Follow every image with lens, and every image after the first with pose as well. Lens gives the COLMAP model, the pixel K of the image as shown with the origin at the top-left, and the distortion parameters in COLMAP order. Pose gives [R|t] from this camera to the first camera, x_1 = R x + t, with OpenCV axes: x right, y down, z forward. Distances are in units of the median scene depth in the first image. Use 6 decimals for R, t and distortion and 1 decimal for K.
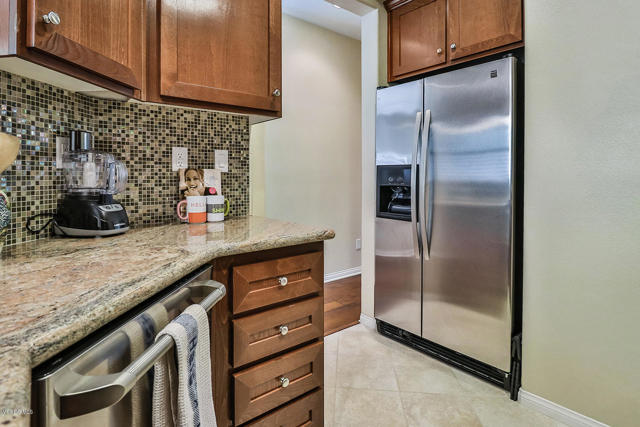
lens RADIAL K [[331.4, 0, 334.1], [0, 331.4, 175.5], [0, 0, 1]] dist [0.020423, -0.005516]
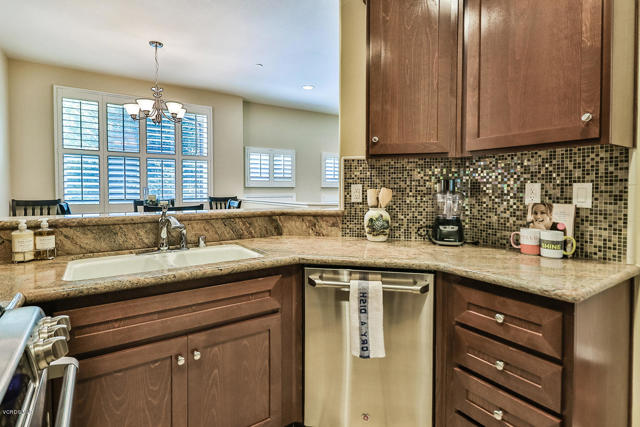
lens RADIAL K [[331.4, 0, 313.5], [0, 331.4, 196.3], [0, 0, 1]] dist [0.020423, -0.005516]
pose [[-0.085322, 0.024819, -0.996044, 0.718711], [-0.005734, 0.999661, 0.025401, -0.067603], [0.996337, 0.007879, -0.085151, 0.386499]]
